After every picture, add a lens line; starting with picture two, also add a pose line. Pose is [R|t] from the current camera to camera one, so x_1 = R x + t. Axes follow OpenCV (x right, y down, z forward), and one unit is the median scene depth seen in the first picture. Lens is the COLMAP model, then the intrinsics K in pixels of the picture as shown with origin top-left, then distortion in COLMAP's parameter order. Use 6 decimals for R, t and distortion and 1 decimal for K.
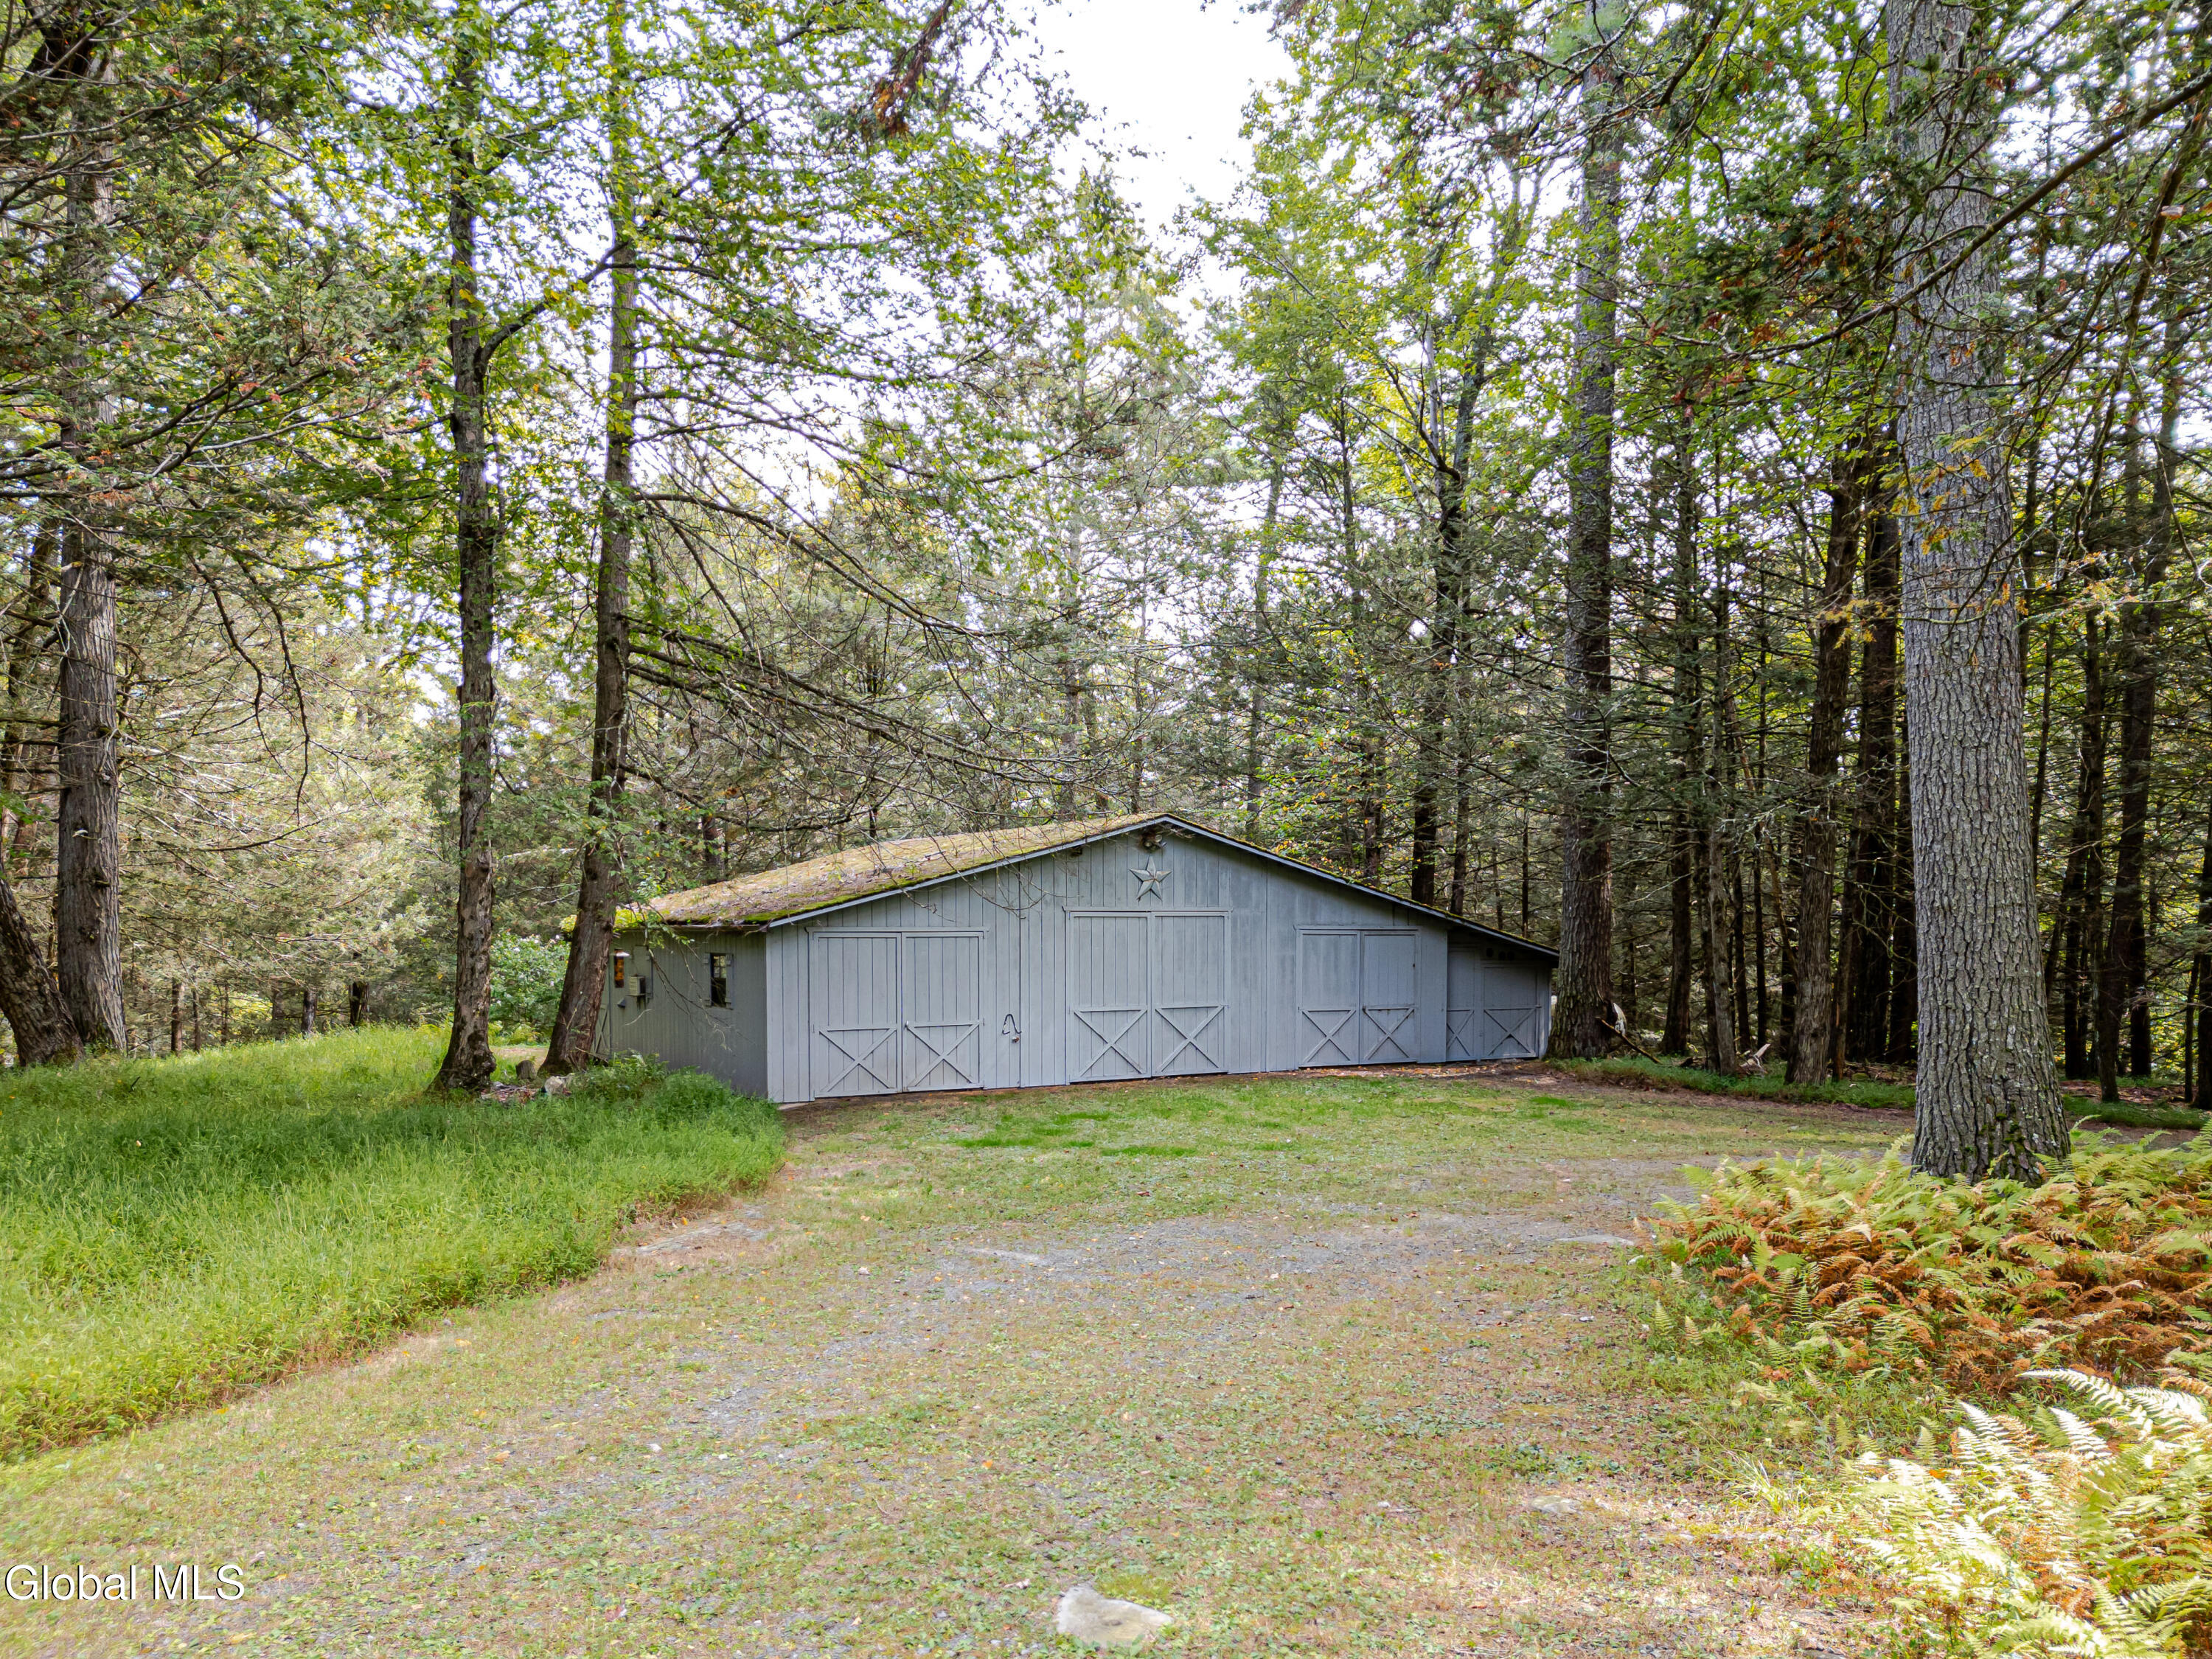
lens RADIAL K [[1576.1, 0, 1160.4], [0, 1576.1, 951.2], [0, 0, 1]] dist [0.050478, -0.062448]
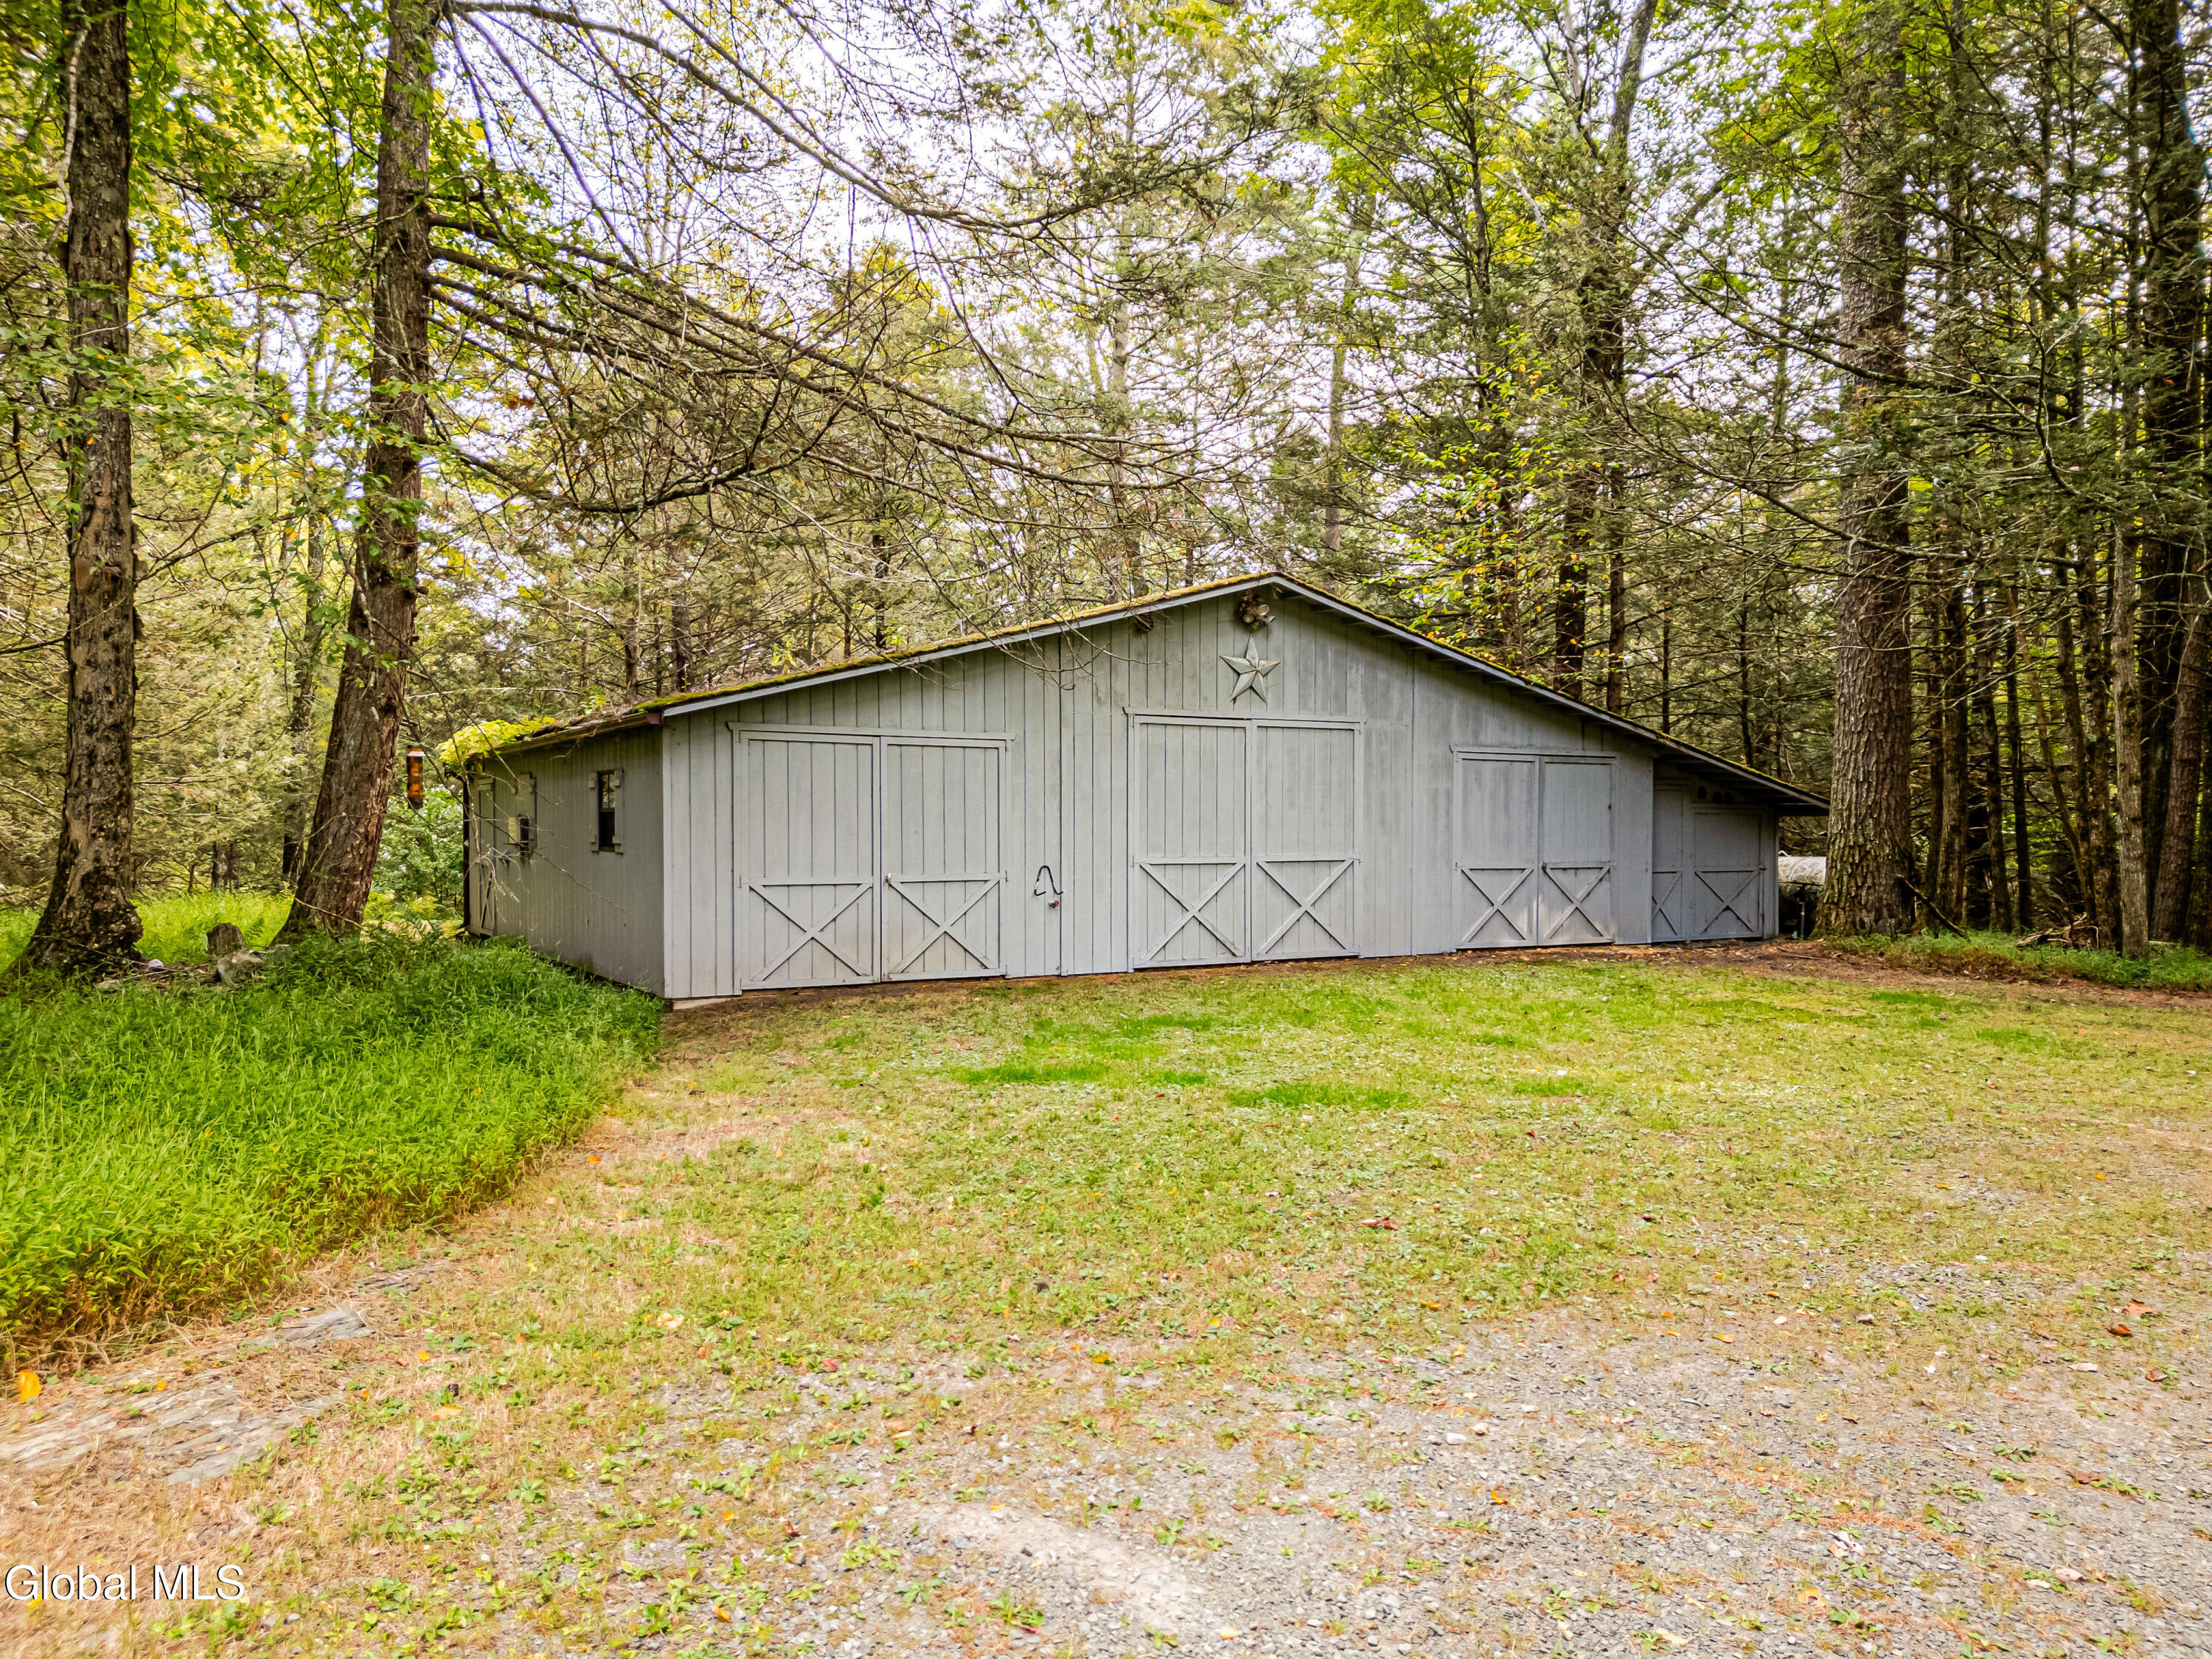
lens RADIAL K [[1551.1, 0, 1106.0], [0, 1551.1, 829.5], [0, 0, 1]] dist [0.095855, -0.108639]
pose [[0.998701, -0.000224, -0.050951, -0.038086], [-0.000301, 0.999947, -0.010290, 0.032940], [0.050951, 0.010292, 0.998648, 0.360668]]
